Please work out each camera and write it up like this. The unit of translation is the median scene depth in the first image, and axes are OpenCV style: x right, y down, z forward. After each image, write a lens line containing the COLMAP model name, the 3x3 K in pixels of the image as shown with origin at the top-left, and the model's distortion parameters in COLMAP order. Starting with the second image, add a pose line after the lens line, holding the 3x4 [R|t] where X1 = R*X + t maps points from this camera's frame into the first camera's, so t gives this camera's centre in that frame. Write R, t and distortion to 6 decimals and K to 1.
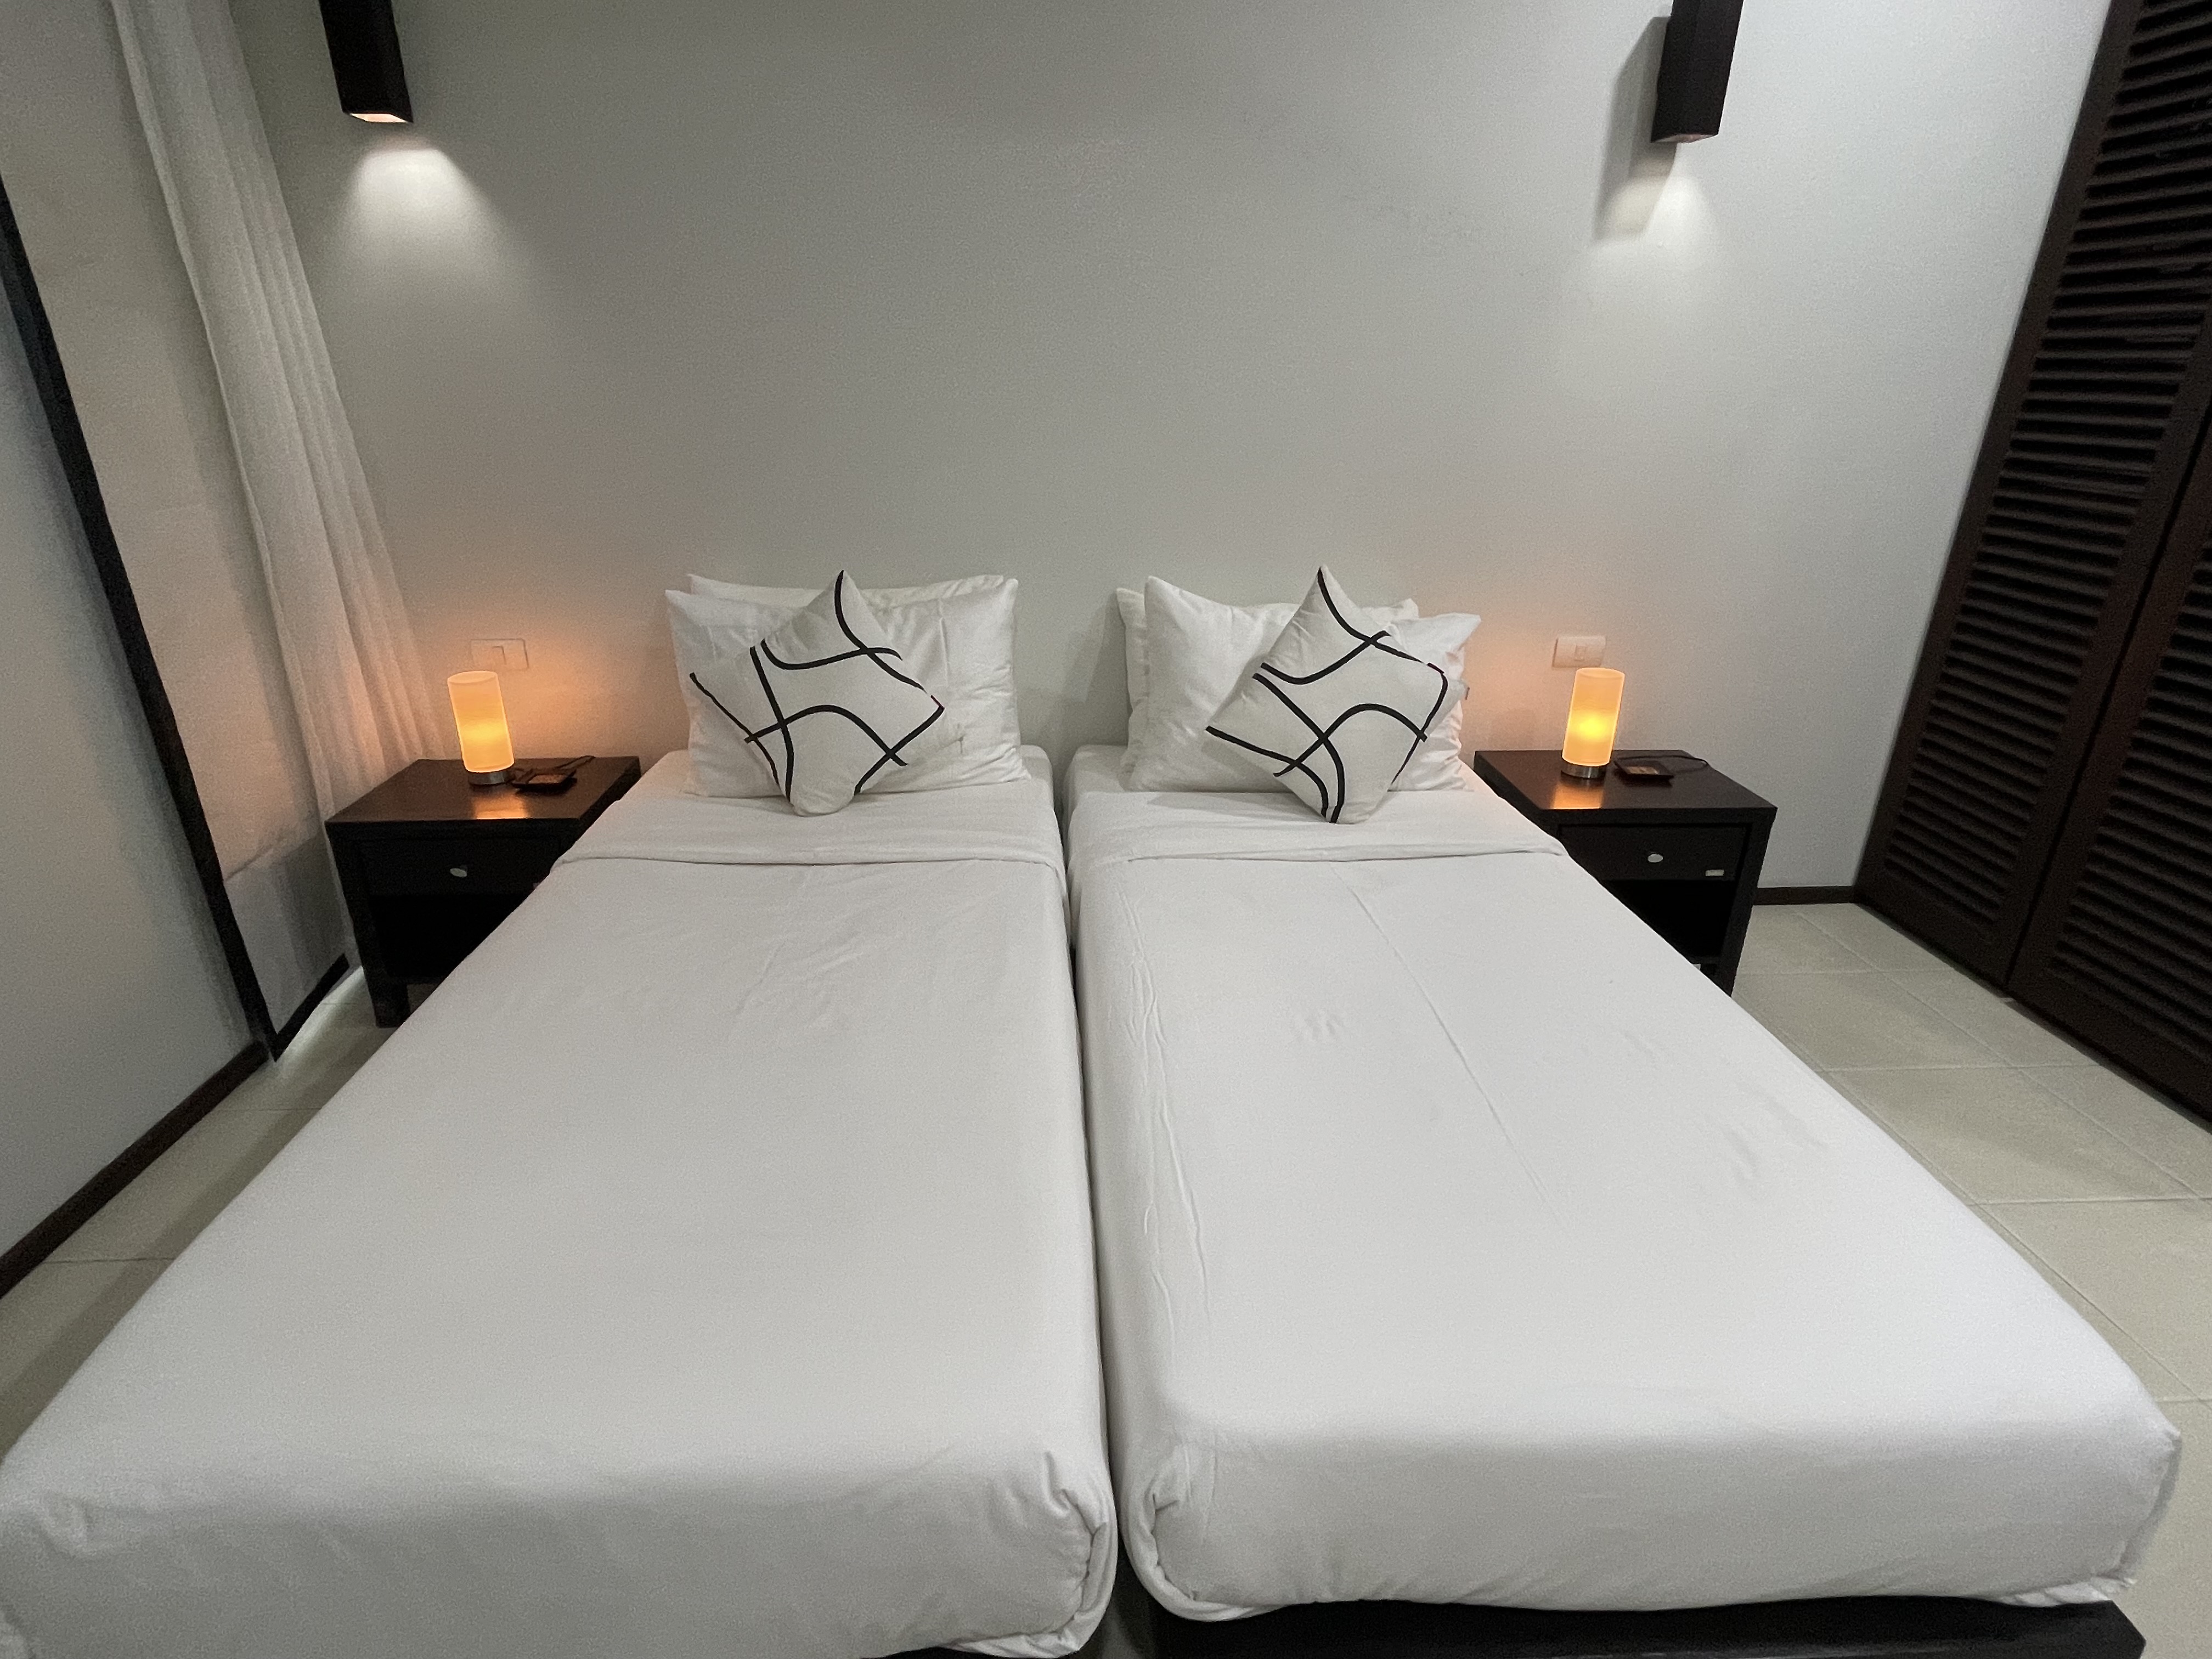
lens RADIAL K [[1149.9, 0, 1100.9], [0, 1149.9, 839.0], [0, 0, 1]] dist [0.000083, 0.000811]
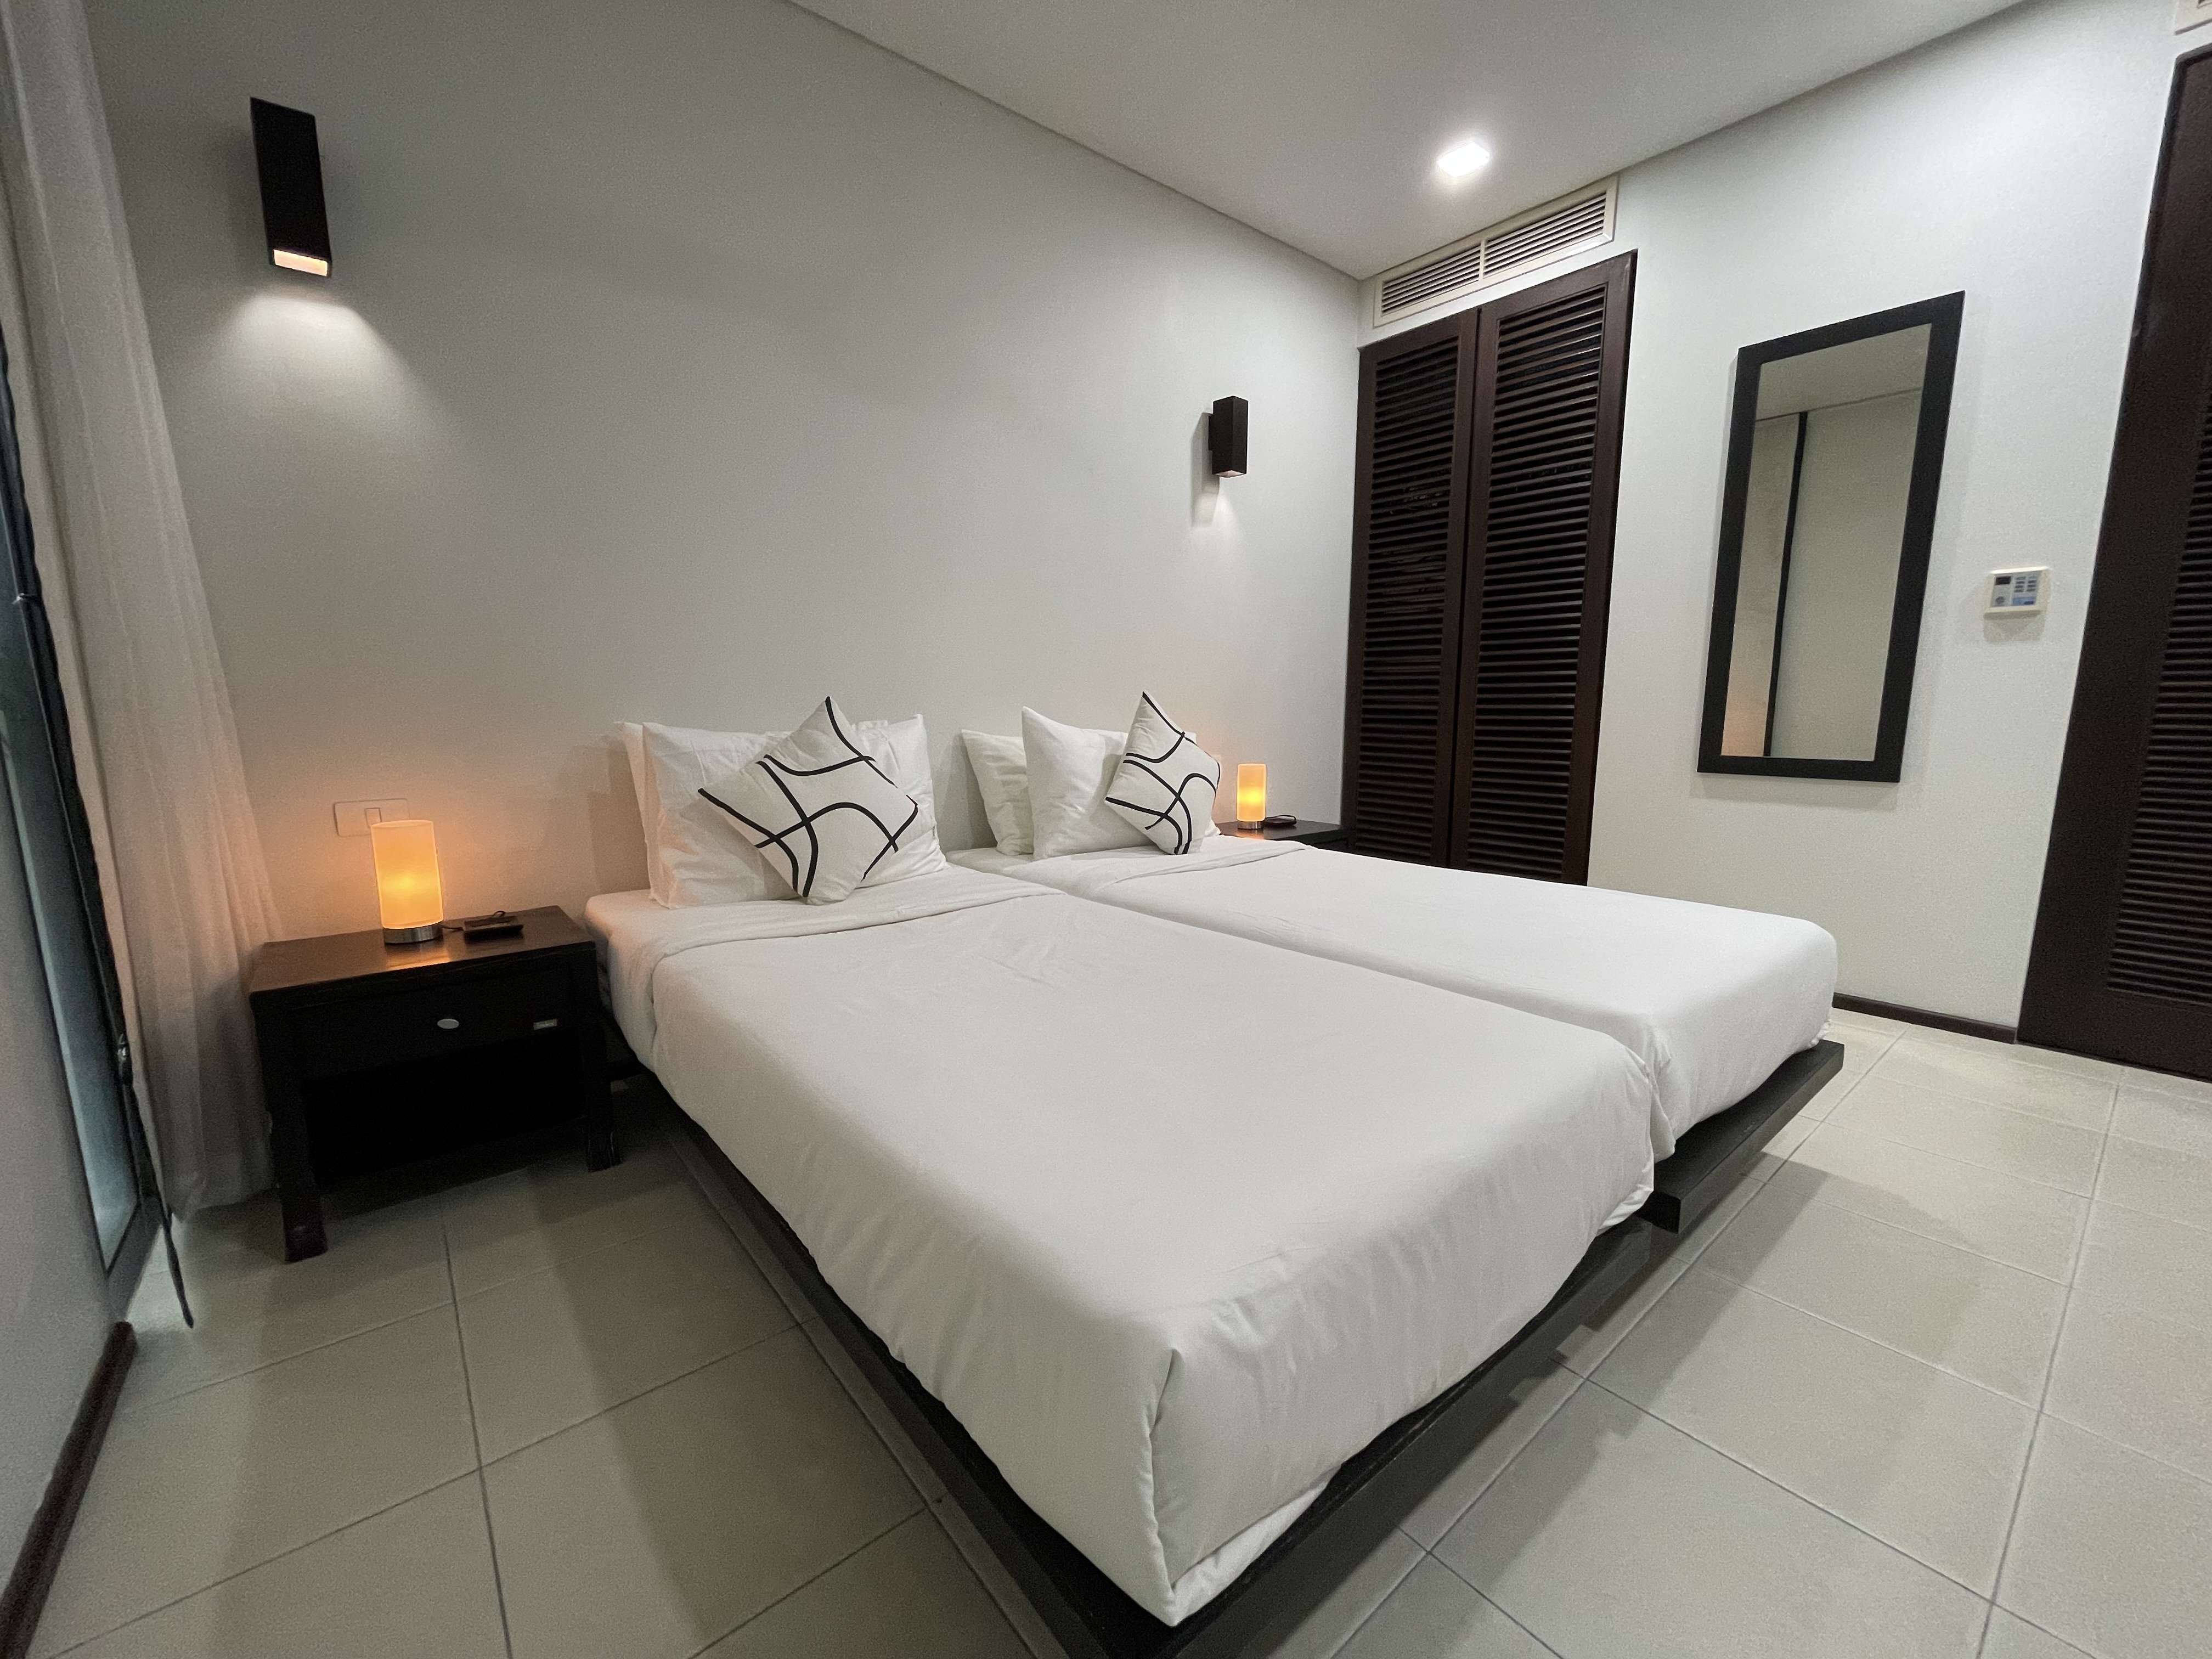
lens RADIAL K [[894.2, 0, 1102.9], [0, 894.2, 832.9], [0, 0, 1]] dist [0.000371, -0.000316]
pose [[0.805063, -0.096339, 0.585315, -0.552687], [0.231216, 0.959644, -0.160071, 0.117607], [-0.546273, 0.264201, 0.794849, 0.142612]]
